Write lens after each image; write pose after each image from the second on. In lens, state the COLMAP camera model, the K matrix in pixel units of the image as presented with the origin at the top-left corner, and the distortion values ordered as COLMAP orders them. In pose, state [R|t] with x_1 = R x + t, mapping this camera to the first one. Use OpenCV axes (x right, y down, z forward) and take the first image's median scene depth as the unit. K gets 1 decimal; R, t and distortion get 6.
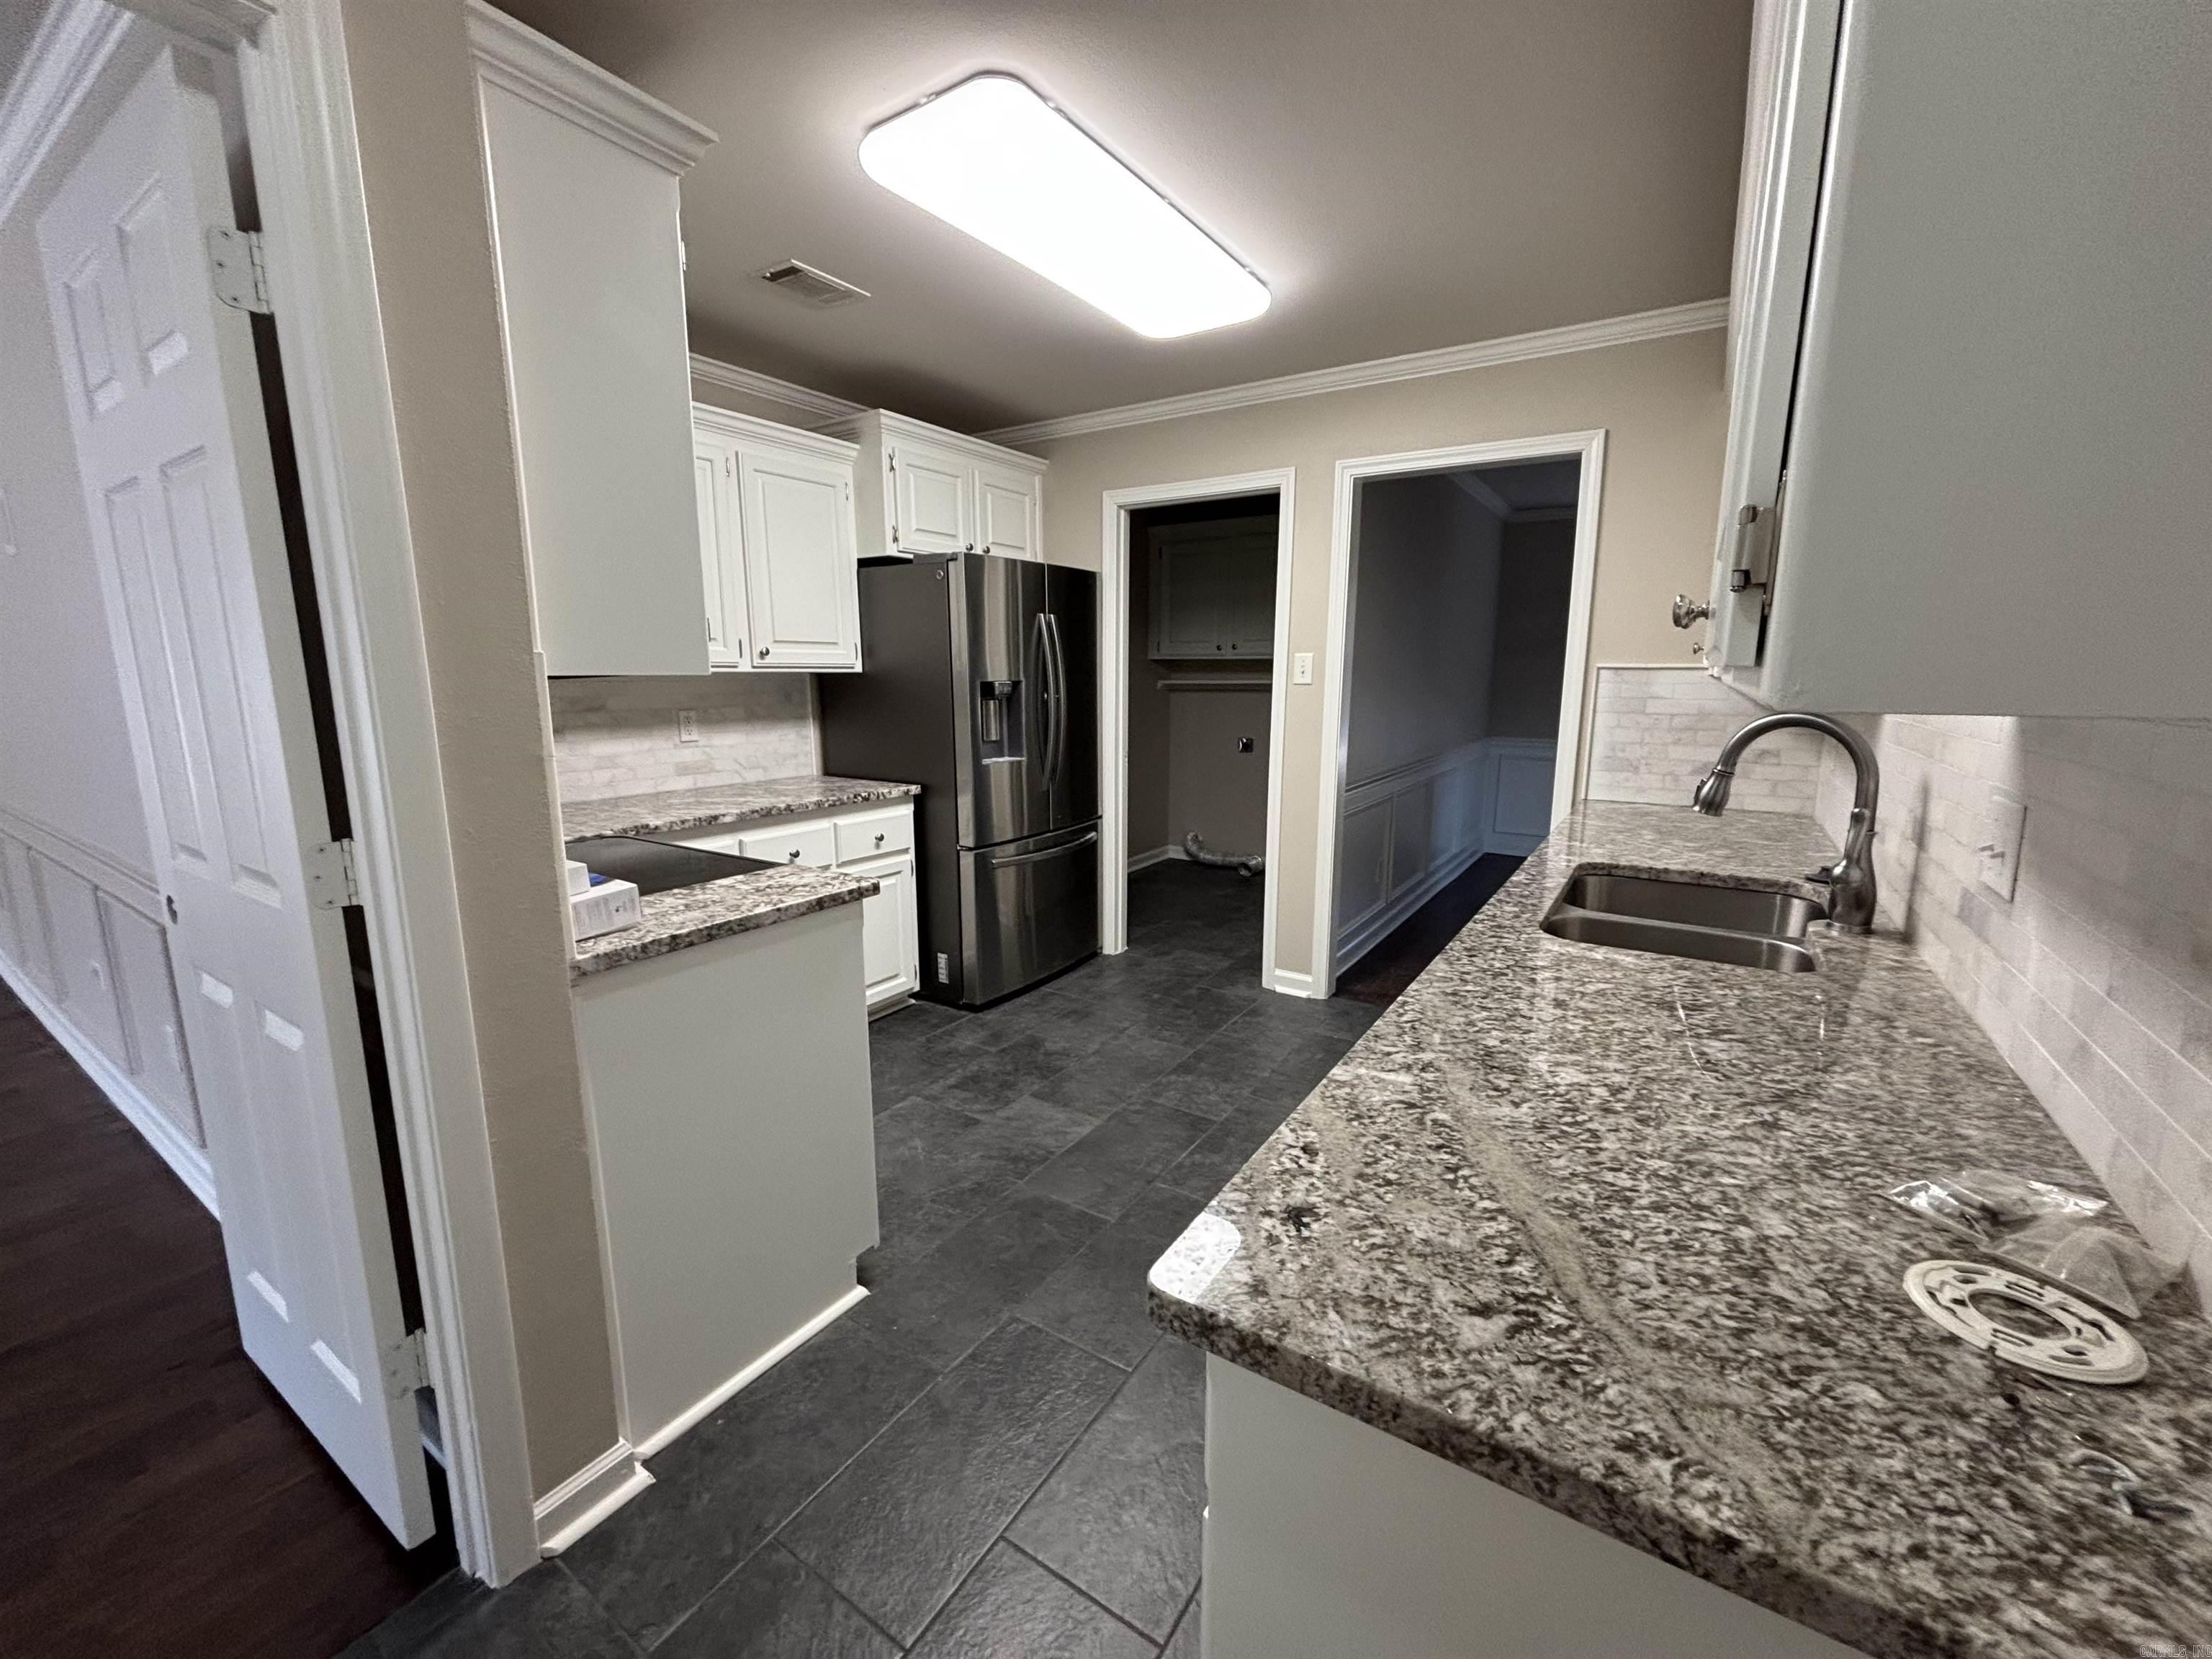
lens RADIAL K [[893.6, 0, 1104.9], [0, 893.6, 827.8], [0, 0, 1]] dist [-0.003125, 0.000032]
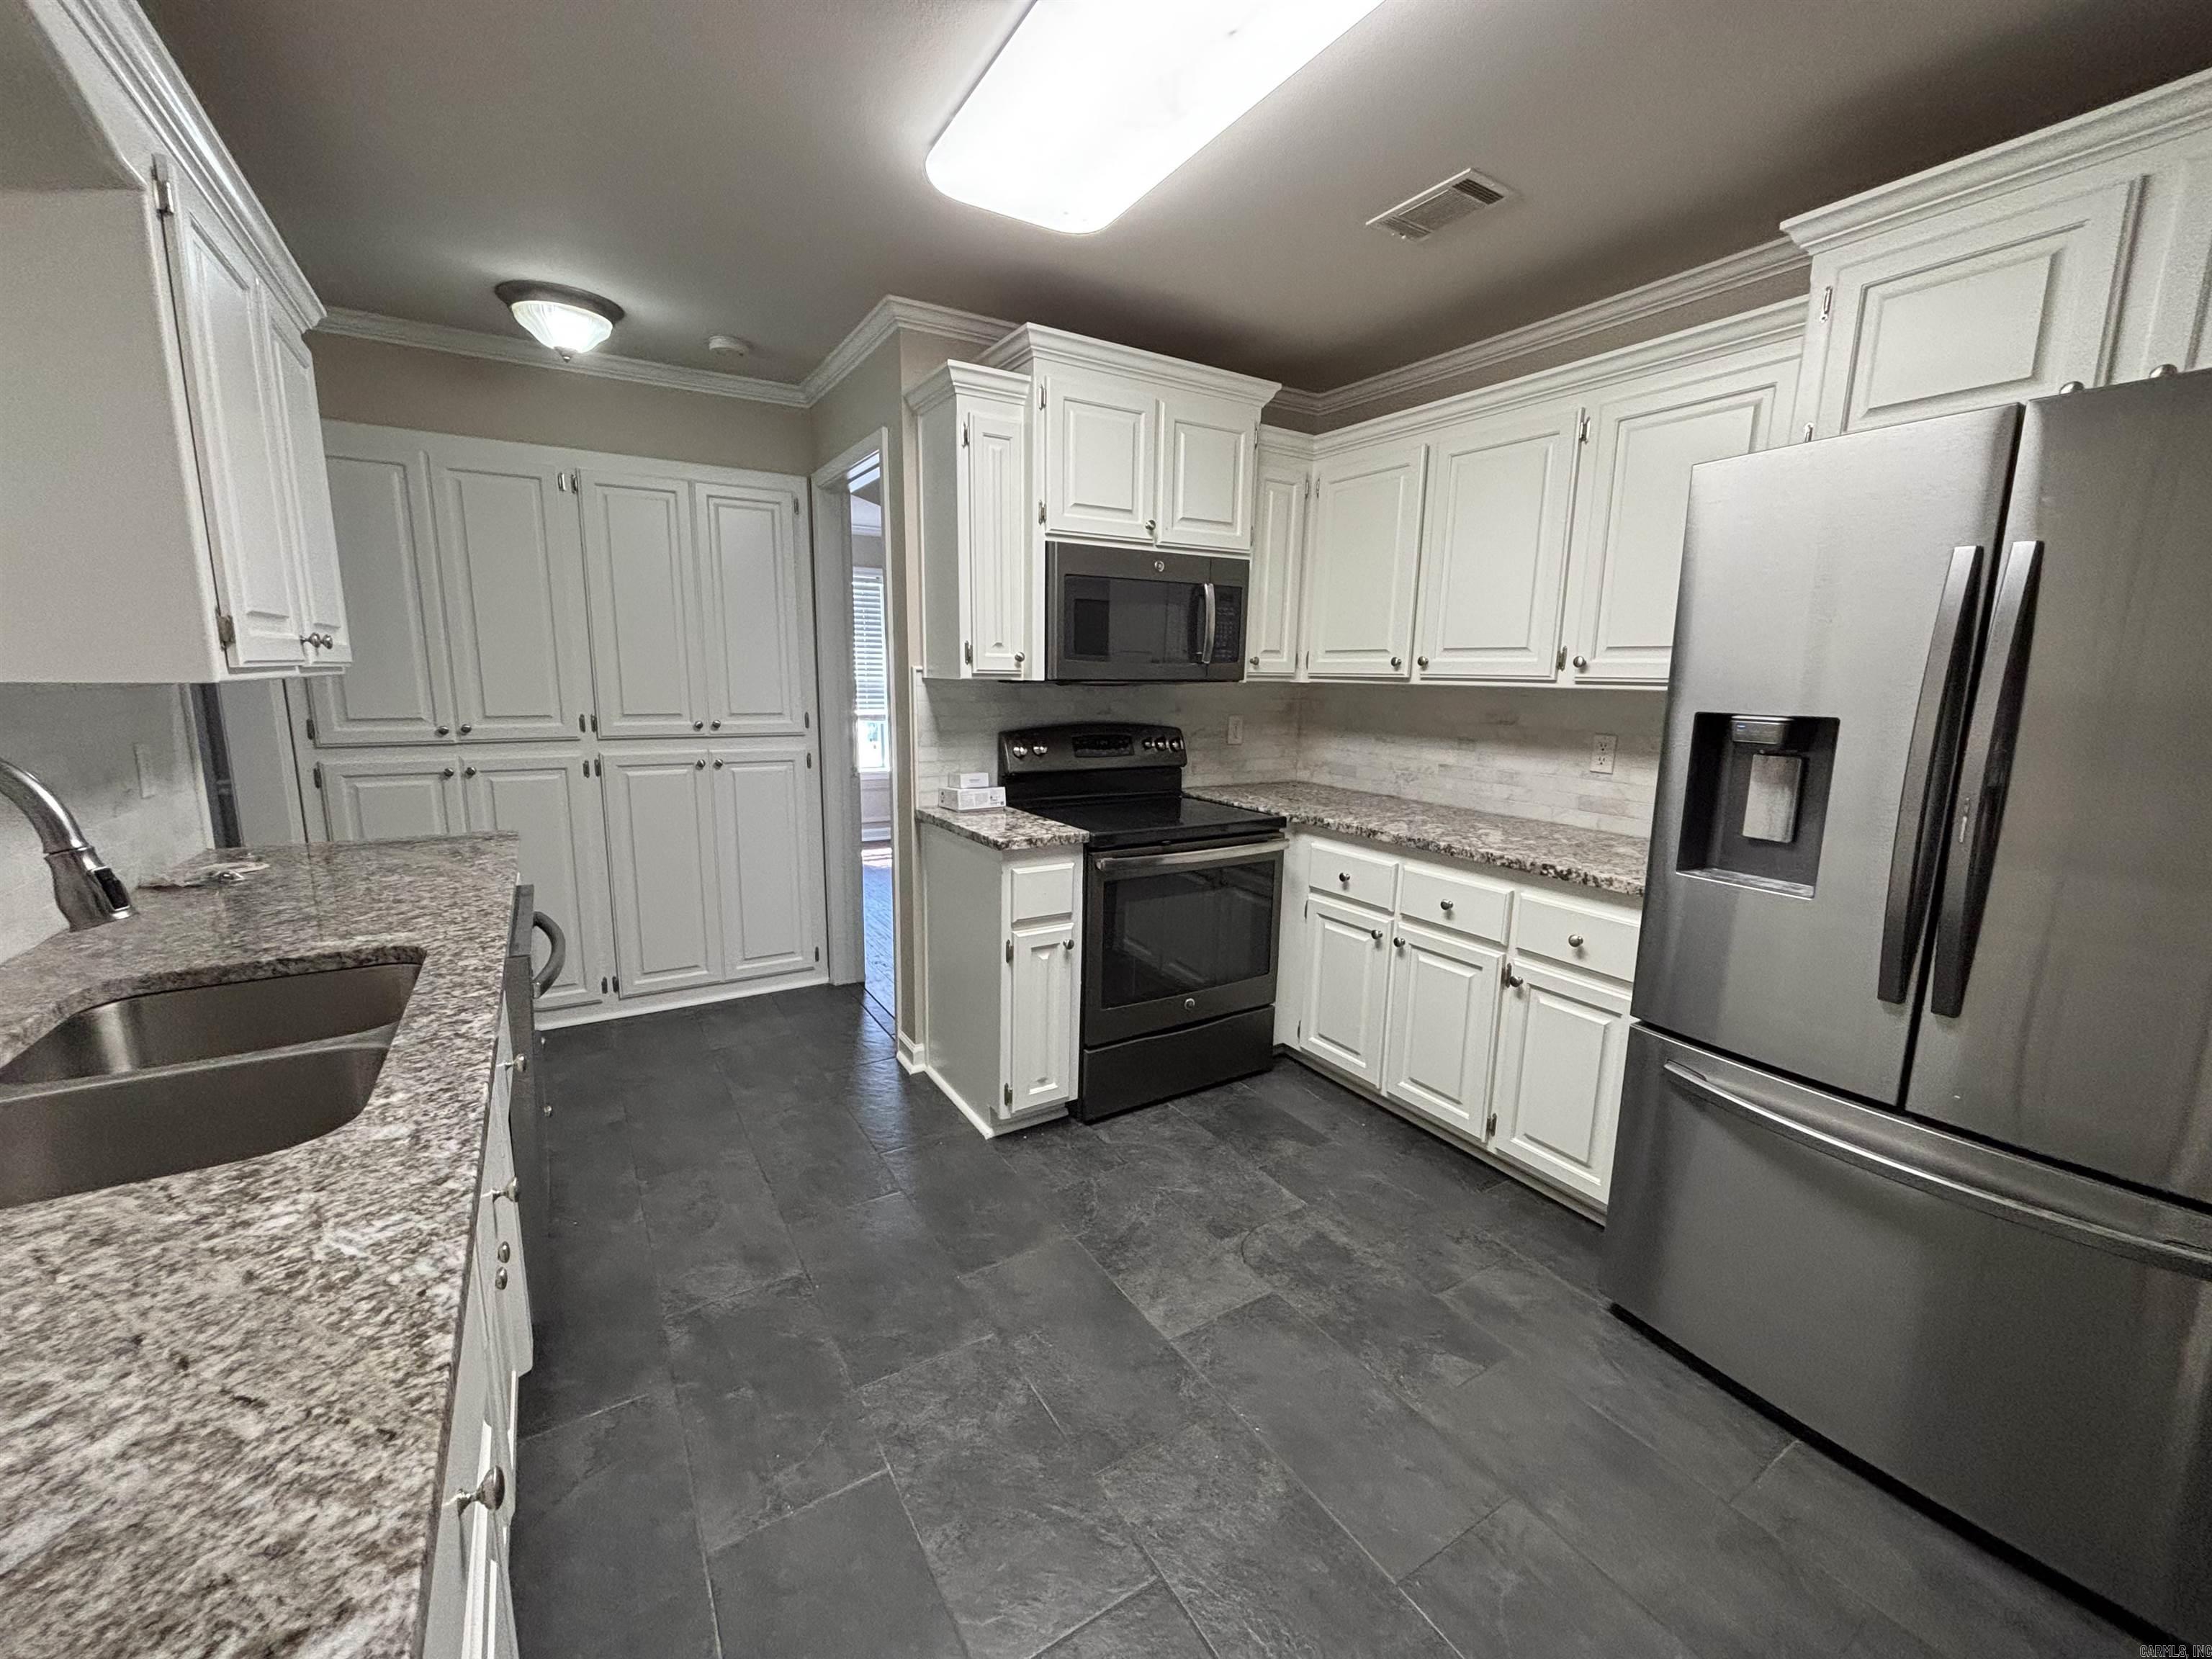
lens RADIAL K [[893.6, 0, 1105.5], [0, 893.6, 821.1], [0, 0, 1]] dist [-0.003125, 0.000032]
pose [[-0.423500, 0.146342, -0.893997, 0.528177], [-0.174669, 0.955156, 0.239097, -0.192052], [0.888897, 0.257411, -0.378947, 1.030420]]
